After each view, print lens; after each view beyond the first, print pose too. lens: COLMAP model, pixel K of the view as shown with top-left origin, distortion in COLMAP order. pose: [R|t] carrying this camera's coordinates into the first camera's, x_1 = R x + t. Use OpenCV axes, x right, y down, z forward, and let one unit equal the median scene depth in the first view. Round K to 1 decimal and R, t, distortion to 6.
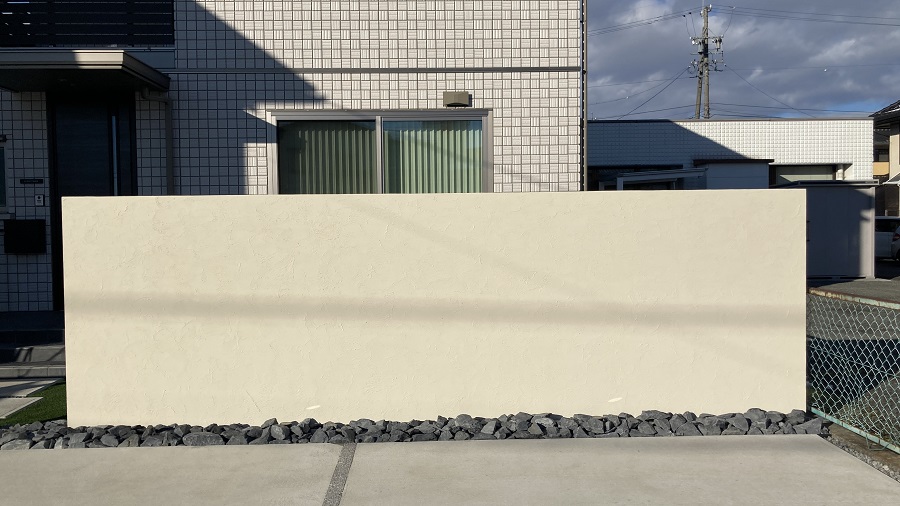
lens RADIAL K [[746.8, 0, 453.5], [0, 746.8, 254.9], [0, 0, 1]] dist [0.018454, -0.013522]
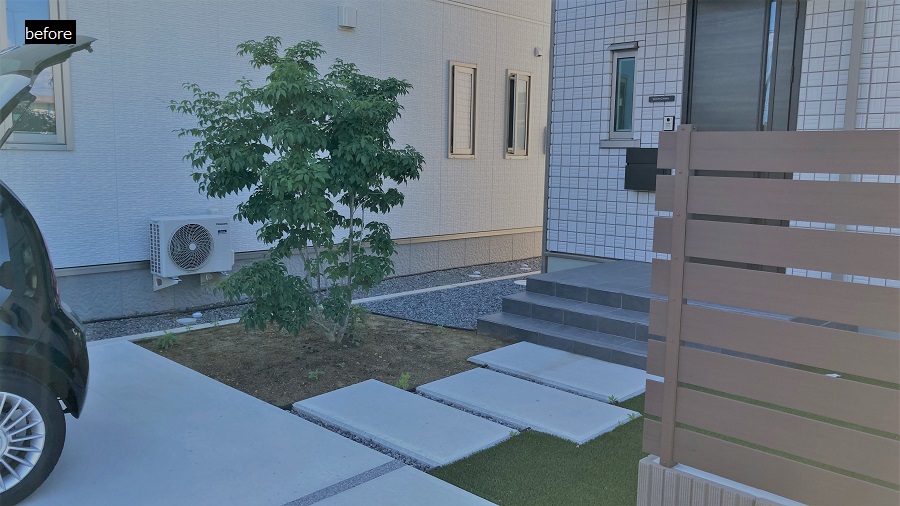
lens RADIAL K [[746.8, 0, 453.3], [0, 746.8, 250.3], [0, 0, 1]] dist [0.018454, -0.013522]
pose [[0.691371, 0.119227, -0.712594, -0.133641], [-0.052934, 0.991998, 0.114619, -0.018826], [0.720558, -0.041524, 0.692150, 0.289609]]
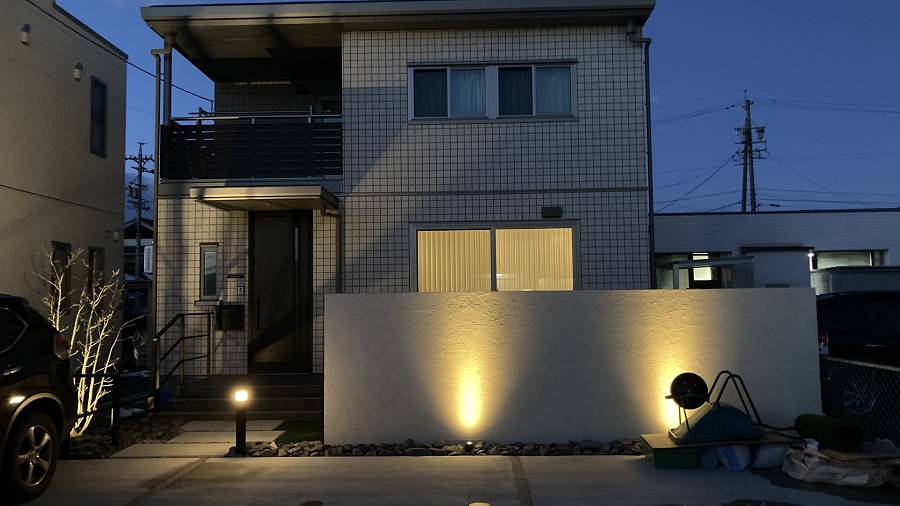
lens RADIAL K [[746.8, 0, 444.5], [0, 746.8, 249.0], [0, 0, 1]] dist [0.018454, -0.013522]
pose [[0.997454, -0.006610, -0.071007, -0.092294], [-0.001298, 0.993848, -0.110748, 0.000894], [0.071302, 0.110558, 0.991309, -0.310148]]
